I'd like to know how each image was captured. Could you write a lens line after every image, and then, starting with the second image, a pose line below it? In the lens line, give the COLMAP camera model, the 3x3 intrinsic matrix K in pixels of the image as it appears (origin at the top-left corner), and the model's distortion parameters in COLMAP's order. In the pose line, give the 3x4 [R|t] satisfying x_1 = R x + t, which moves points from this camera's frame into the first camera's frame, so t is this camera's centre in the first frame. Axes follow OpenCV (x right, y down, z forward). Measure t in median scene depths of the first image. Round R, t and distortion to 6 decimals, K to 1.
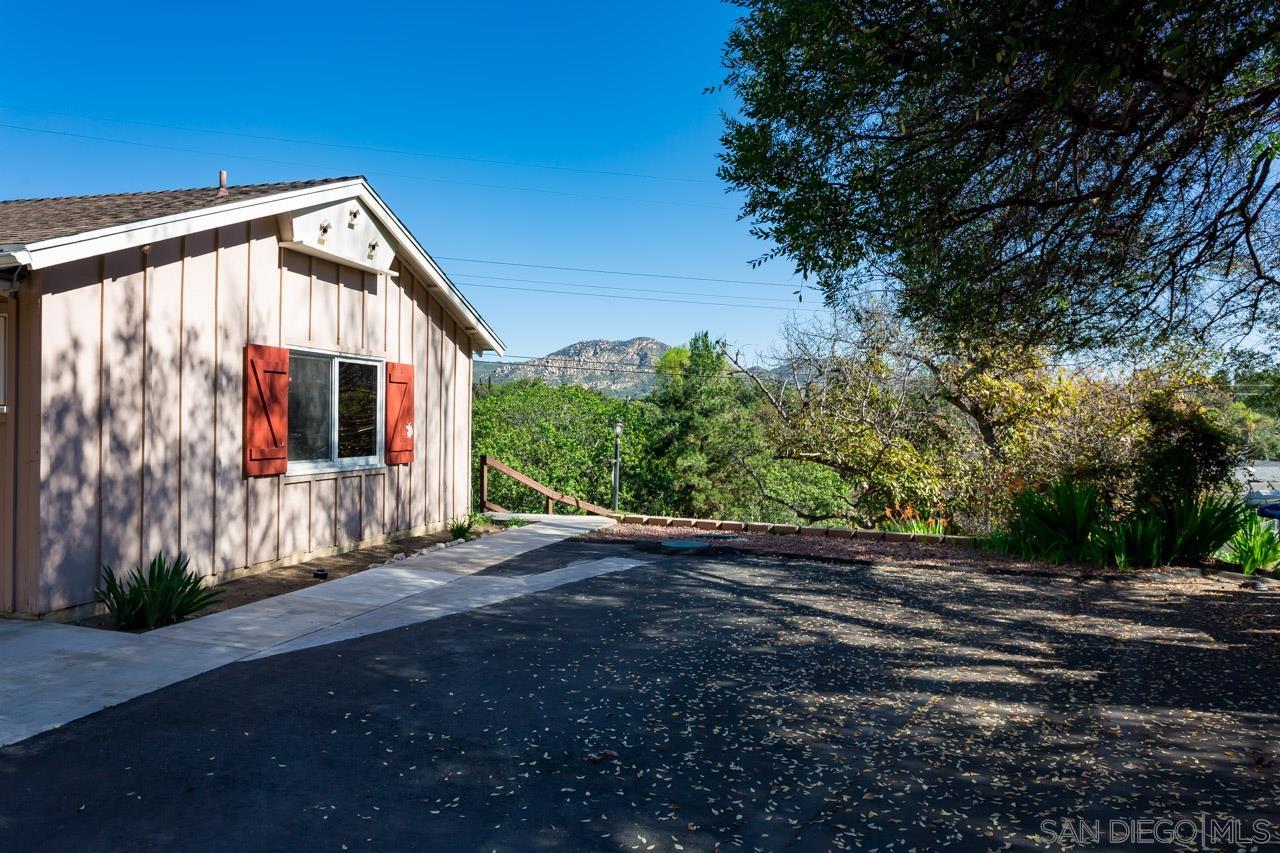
lens RADIAL K [[913.9, 0, 631.7], [0, 913.9, 437.5], [0, 0, 1]] dist [-0.015801, -0.006410]
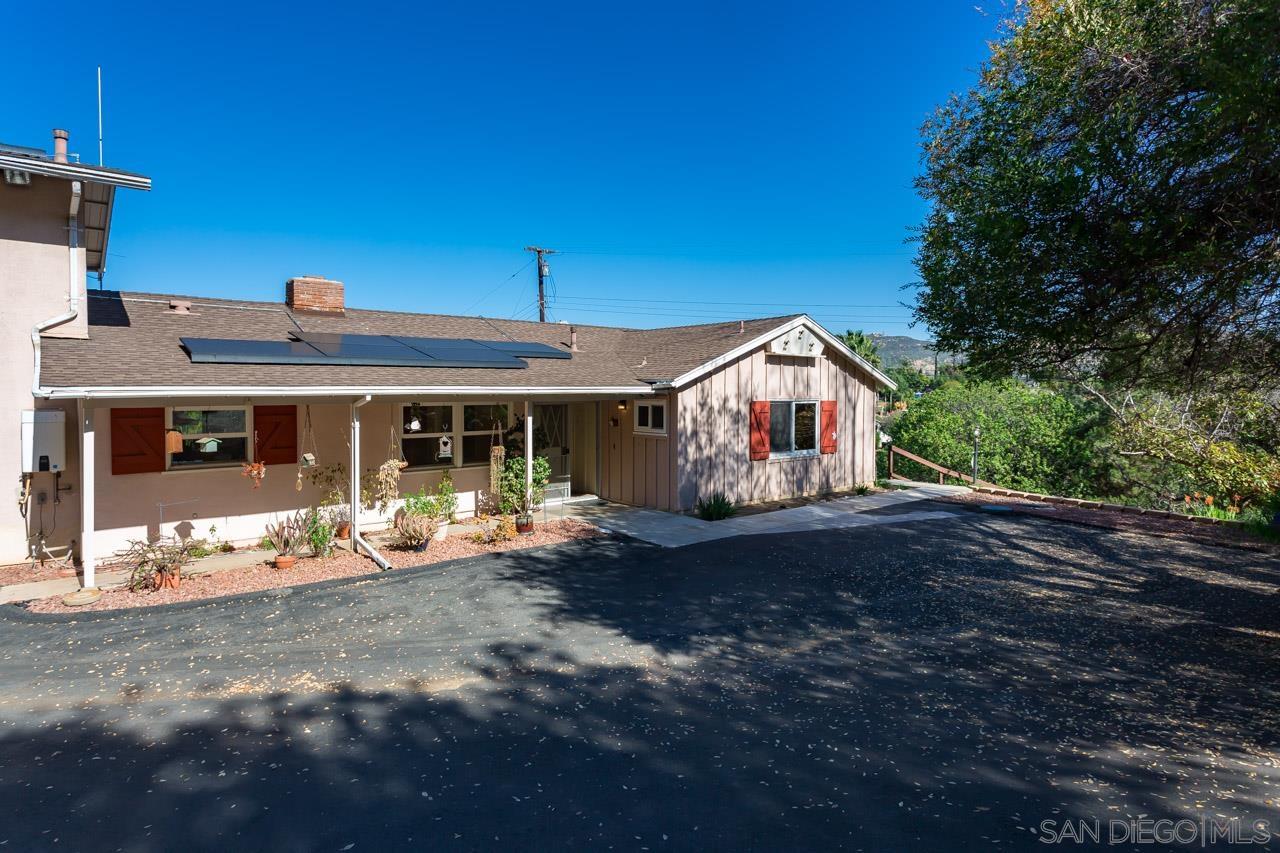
lens RADIAL K [[684.8, 0, 632.8], [0, 684.8, 416.8], [0, 0, 1]] dist [-0.009553, 0.002288]
pose [[0.824533, 0.017211, -0.565553, 0.243351], [-0.011251, 0.999838, 0.014025, -0.069044], [0.565702, -0.005201, 0.824593, -0.458925]]
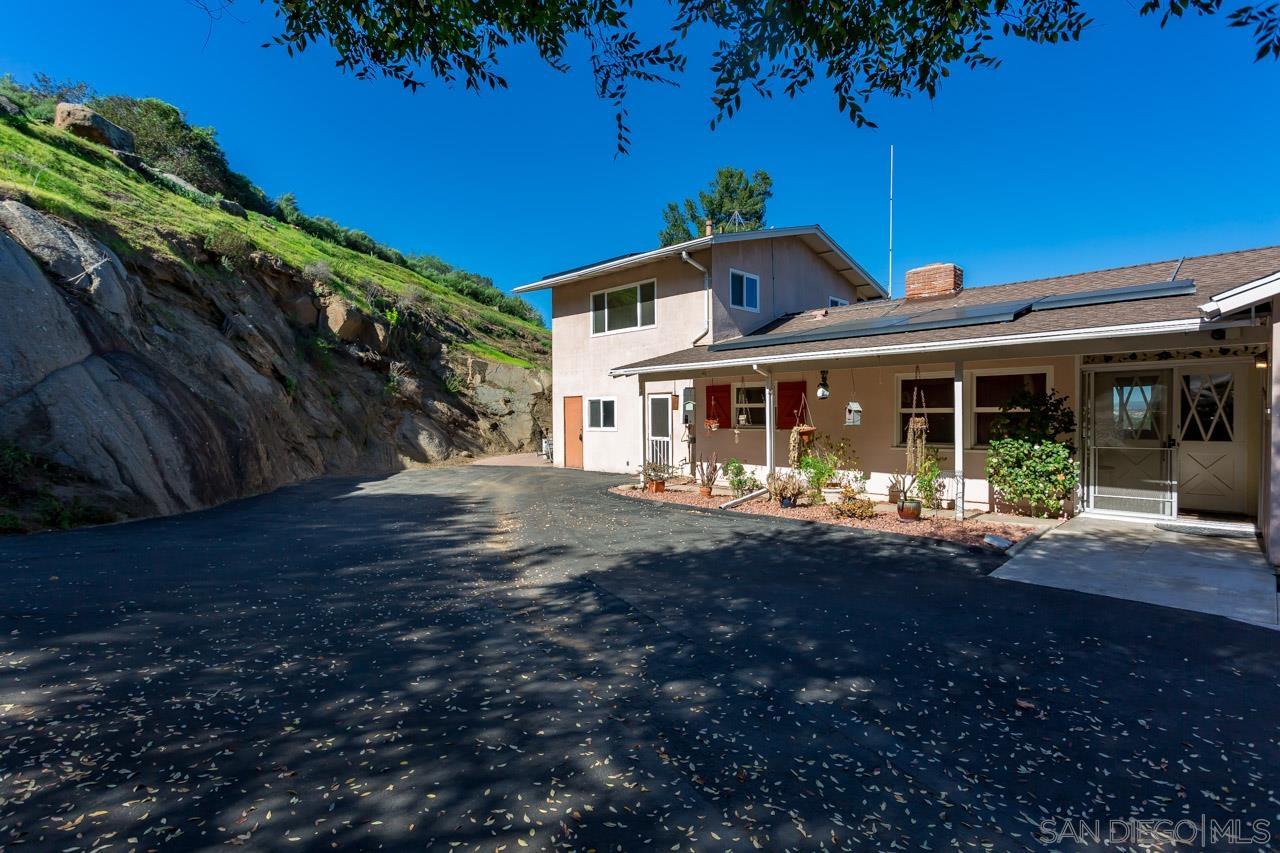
lens RADIAL K [[609.3, 0, 637.7], [0, 609.3, 430.5], [0, 0, 1]] dist [0.006308, 0.000354]
pose [[-0.481504, 0.021380, -0.876183, 0.359453], [-0.018889, 0.999217, 0.034762, -0.007899], [0.876240, 0.033288, -0.480723, 0.396977]]
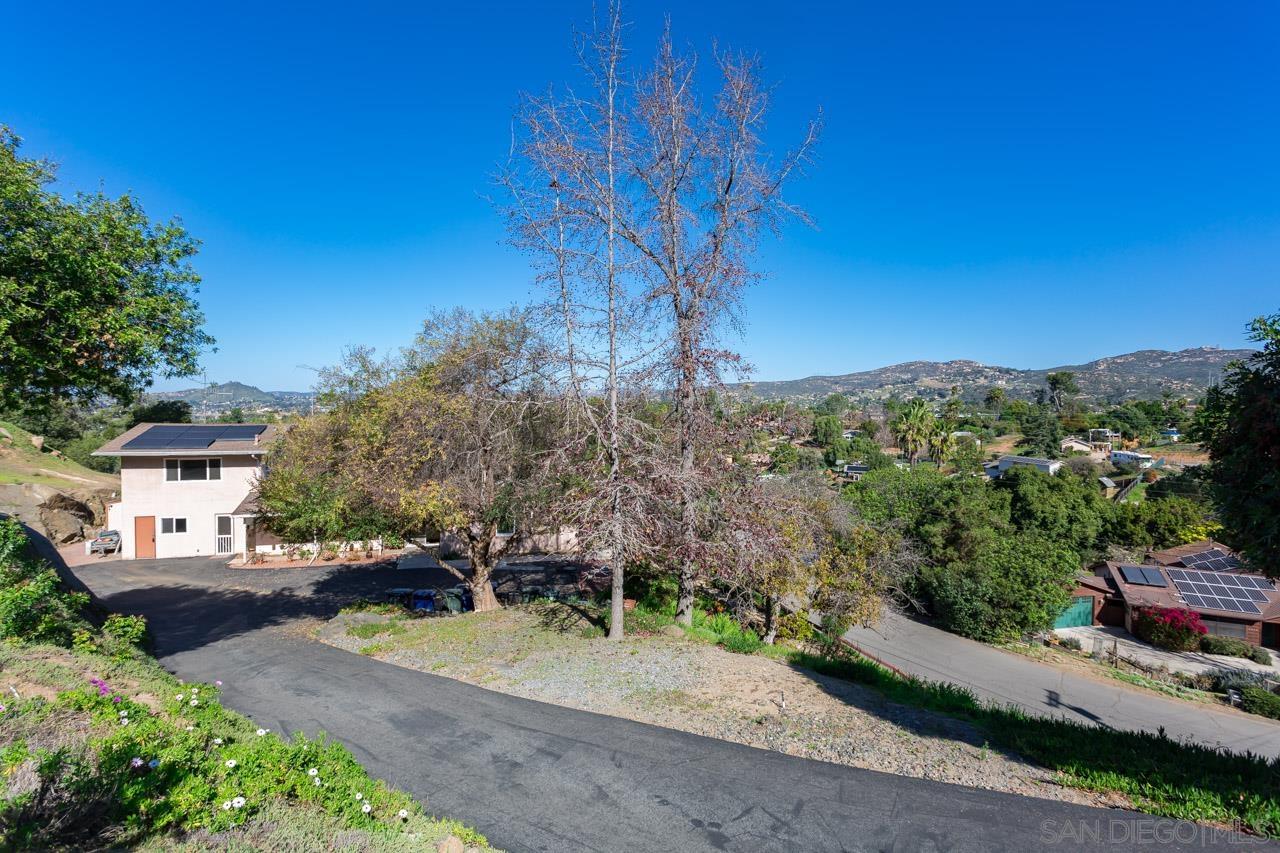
lens RADIAL K [[609.3, 0, 639.8], [0, 609.3, 416.0], [0, 0, 1]] dist [0.006308, 0.000354]
pose [[0.522919, 0.019878, -0.852151, 2.630846], [-0.032035, 0.999480, 0.003656, -0.596177], [0.851780, 0.025387, 0.523284, -0.104691]]
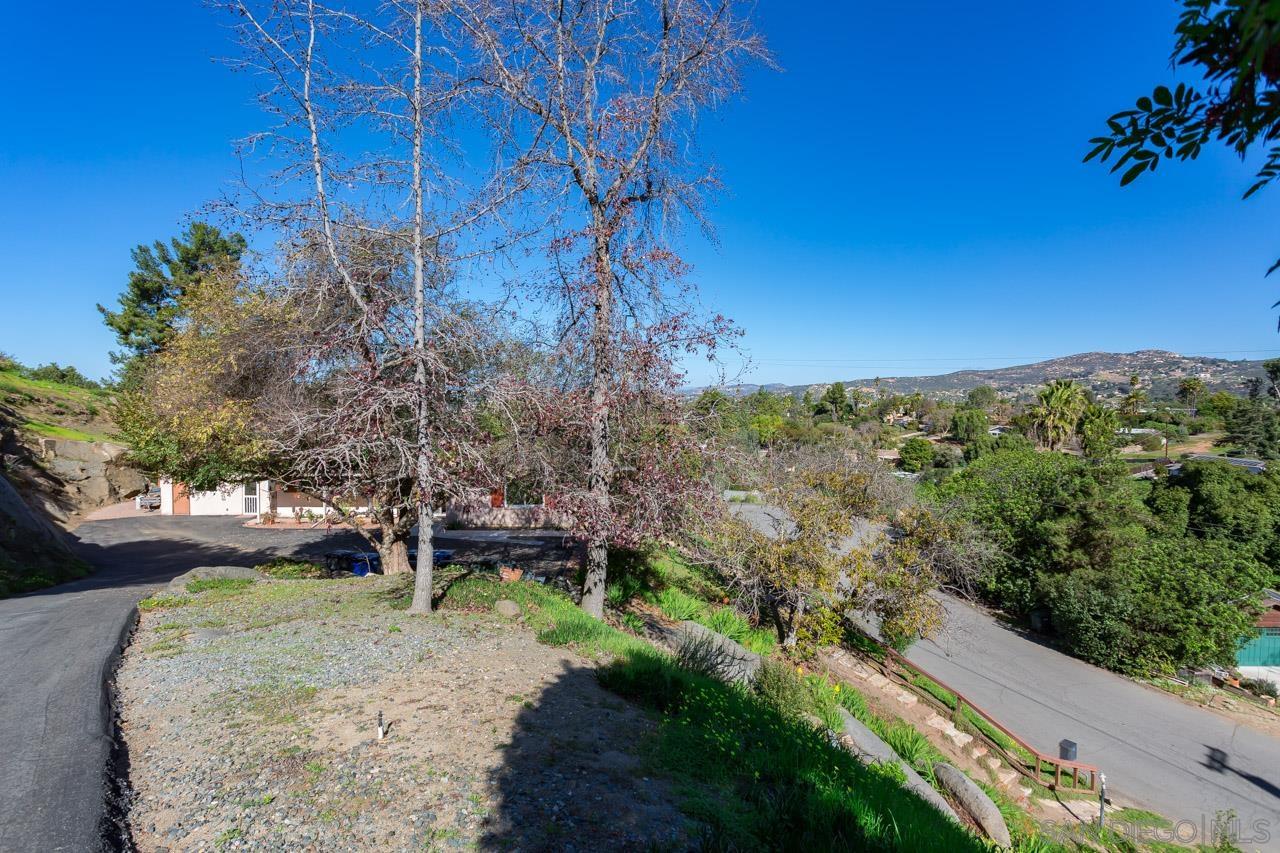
lens RADIAL K [[609.3, 0, 637.8], [0, 609.3, 417.1], [0, 0, 1]] dist [0.006308, 0.000354]
pose [[0.331959, 0.028793, -0.942854, 2.504602], [-0.035275, 0.999214, 0.018095, -0.448408], [0.942634, 0.027252, 0.332714, 0.530411]]
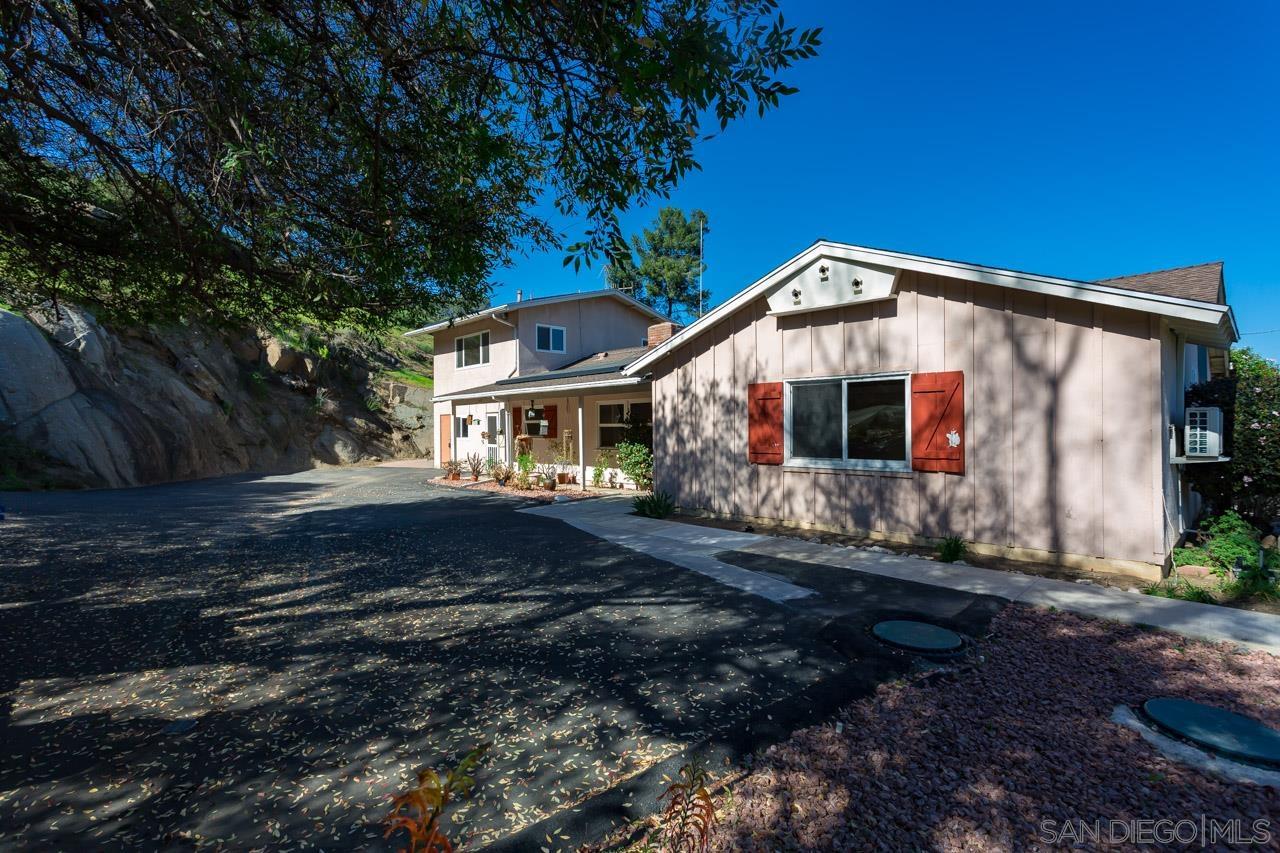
lens RADIAL K [[609.3, 0, 635.9], [0, 609.3, 427.7], [0, 0, 1]] dist [0.006308, 0.000354]
pose [[-0.500284, -0.002334, -0.865858, 0.553492], [-0.017824, 0.999812, 0.007604, -0.021351], [0.865678, 0.019237, -0.500232, 1.148543]]
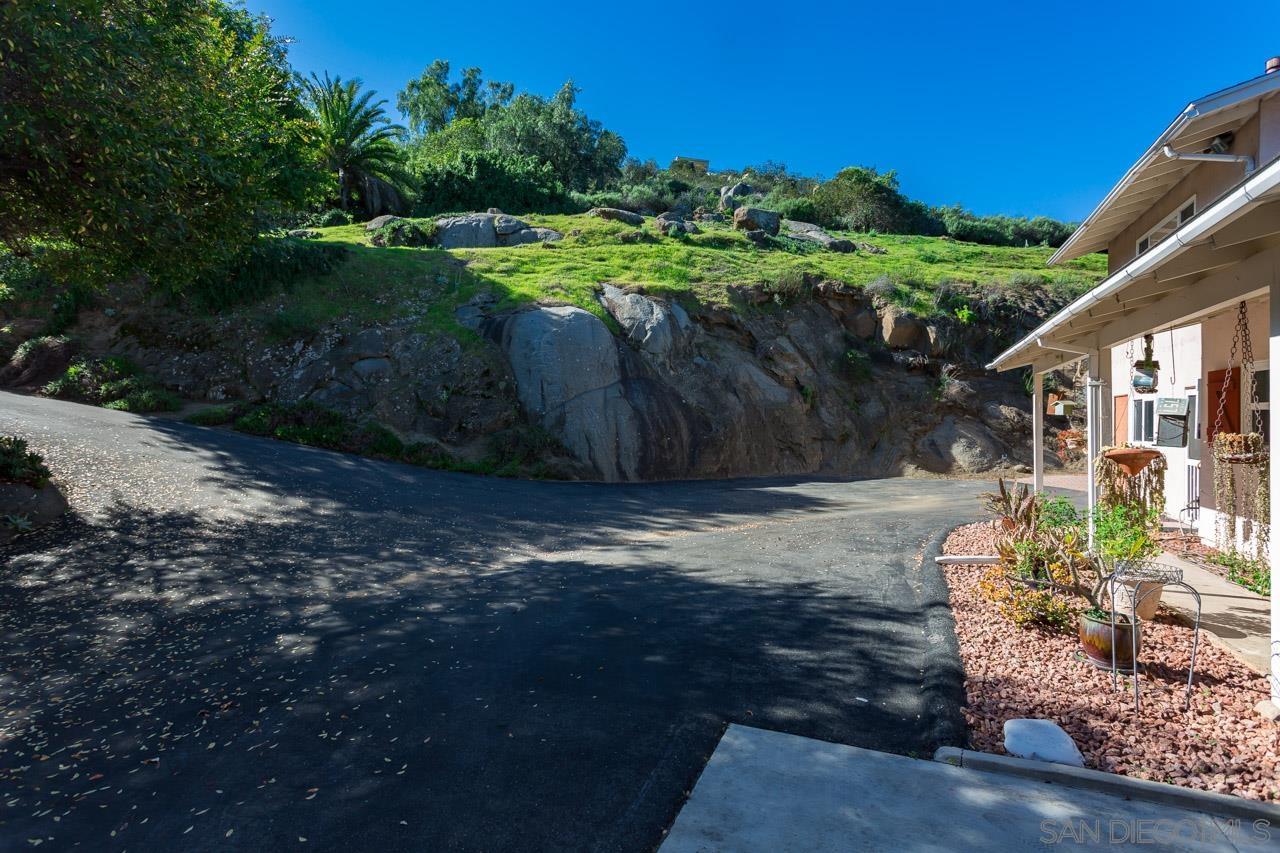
lens RADIAL K [[609.3, 0, 630.7], [0, 609.3, 420.3], [0, 0, 1]] dist [0.006308, 0.000354]
pose [[-0.989783, -0.009236, 0.142284, -0.276283], [-0.005551, 0.999639, 0.026272, -0.018294], [-0.142476, 0.025214, -0.989477, 0.711558]]
